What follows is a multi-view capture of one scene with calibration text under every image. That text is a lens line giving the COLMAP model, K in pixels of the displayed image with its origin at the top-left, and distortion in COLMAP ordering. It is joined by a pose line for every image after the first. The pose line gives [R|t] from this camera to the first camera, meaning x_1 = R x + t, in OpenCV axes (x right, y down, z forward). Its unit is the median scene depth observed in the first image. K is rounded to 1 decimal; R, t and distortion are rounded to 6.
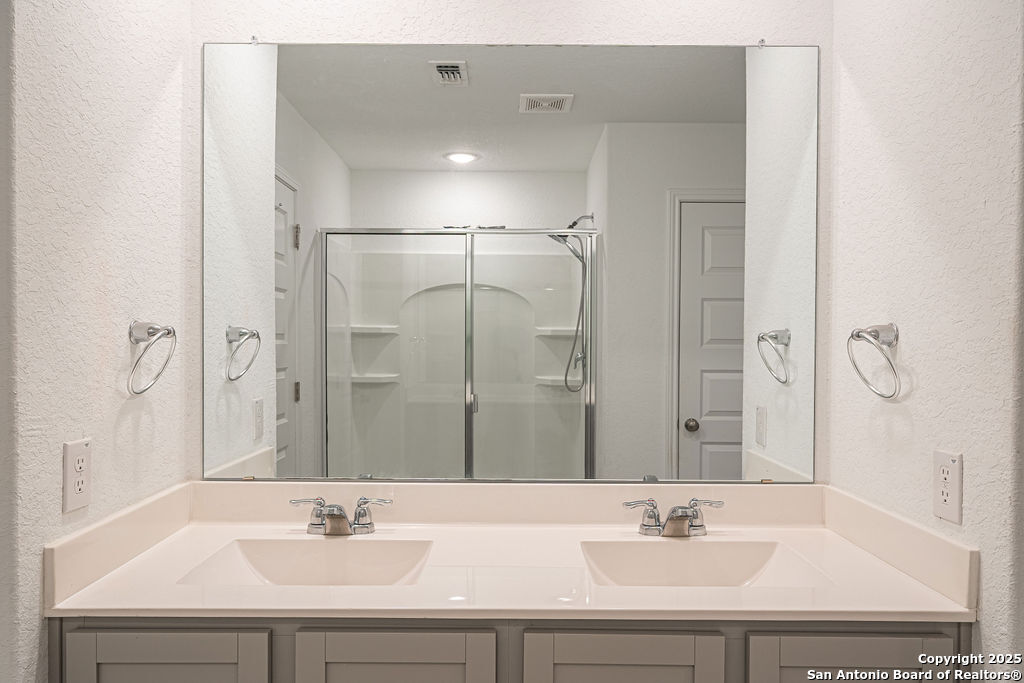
lens RADIAL K [[694.6, 0, 510.7], [0, 694.6, 357.0], [0, 0, 1]] dist [-0.000838, -0.002665]
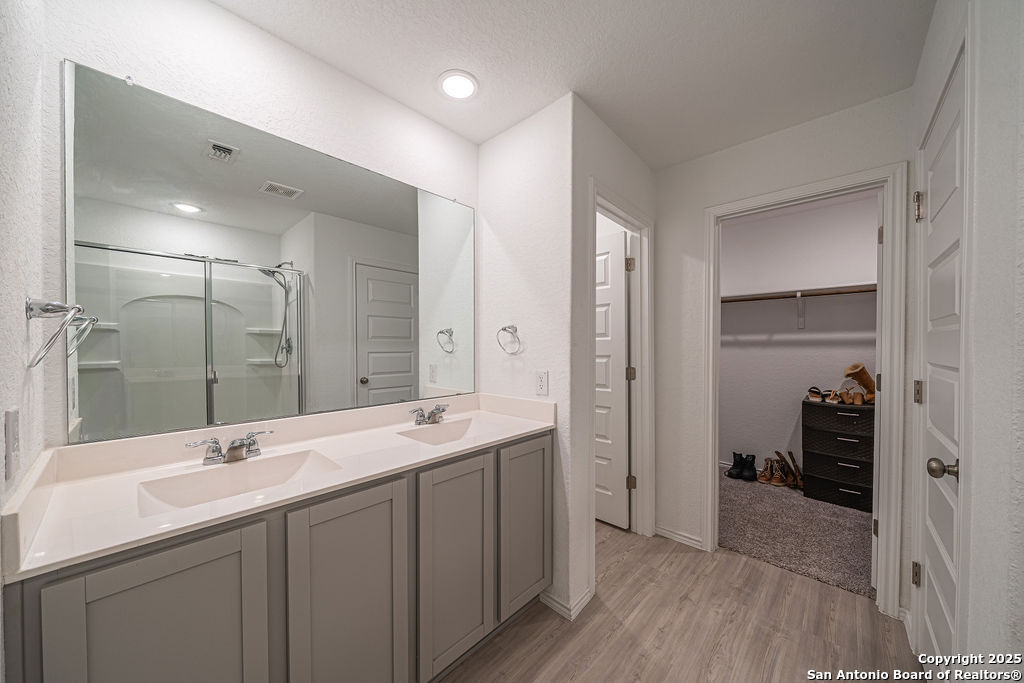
lens RADIAL K [[348.2, 0, 512.6], [0, 348.2, 347.8], [0, 0, 1]] dist [0.000329, 0.000079]
pose [[0.697353, -0.014168, 0.716588, -0.276299], [0.017719, 0.999840, 0.002526, 0.023688], [-0.716509, 0.010936, 0.697492, 0.064252]]
